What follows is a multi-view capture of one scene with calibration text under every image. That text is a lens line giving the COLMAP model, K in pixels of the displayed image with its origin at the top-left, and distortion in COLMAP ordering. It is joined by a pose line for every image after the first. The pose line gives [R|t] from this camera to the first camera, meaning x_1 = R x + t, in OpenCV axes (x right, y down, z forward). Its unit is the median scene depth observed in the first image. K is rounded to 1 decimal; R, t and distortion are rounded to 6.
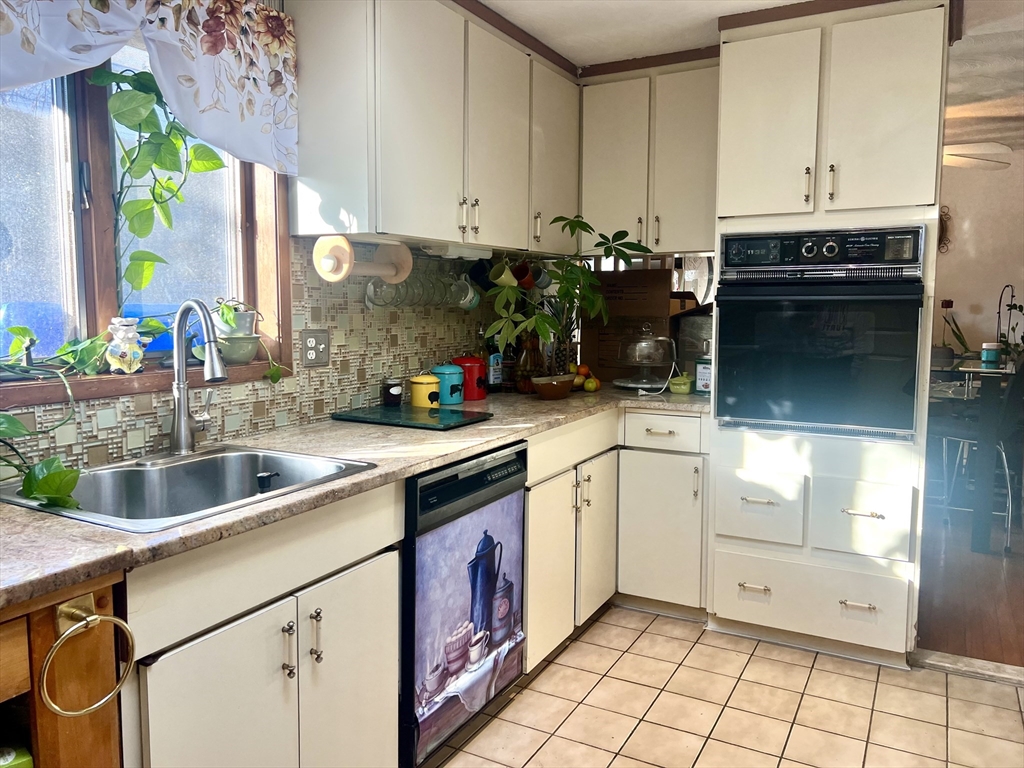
lens RADIAL K [[769.2, 0, 509.7], [0, 769.2, 373.5], [0, 0, 1]] dist [0.049191, -0.047172]
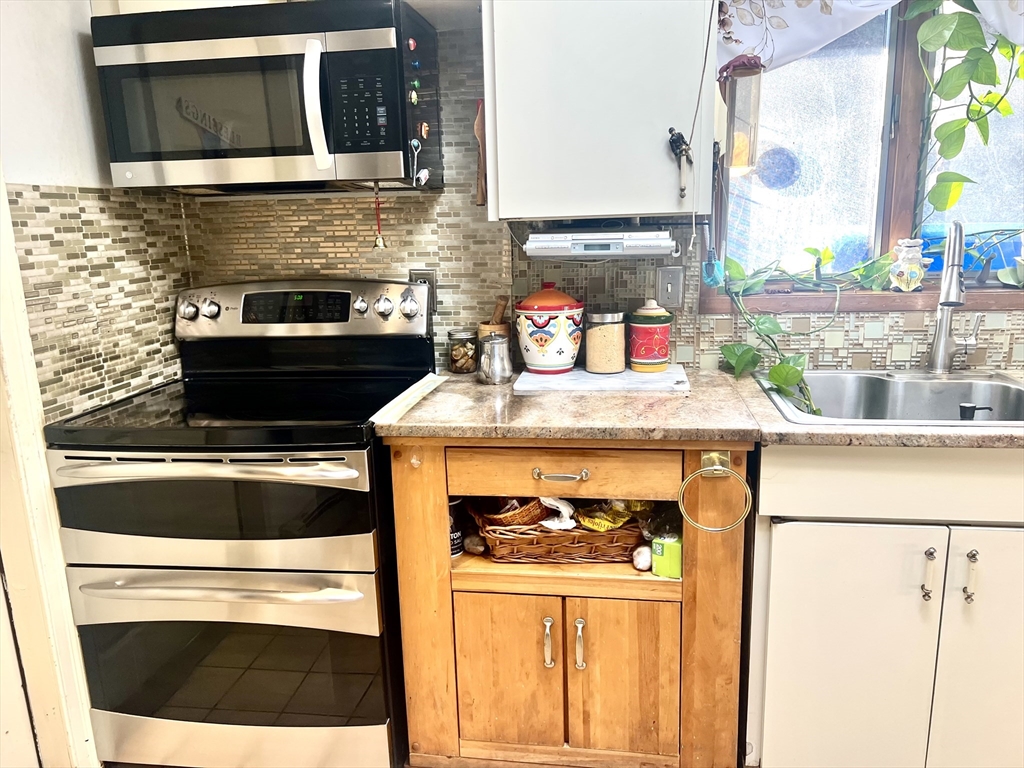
lens RADIAL K [[769.2, 0, 504.3], [0, 769.2, 392.2], [0, 0, 1]] dist [0.049191, -0.047172]
pose [[0.342044, 0.190958, -0.920076, 0.347861], [-0.055849, 0.981534, 0.182952, -0.029686], [0.938023, -0.011193, 0.346393, 0.097673]]
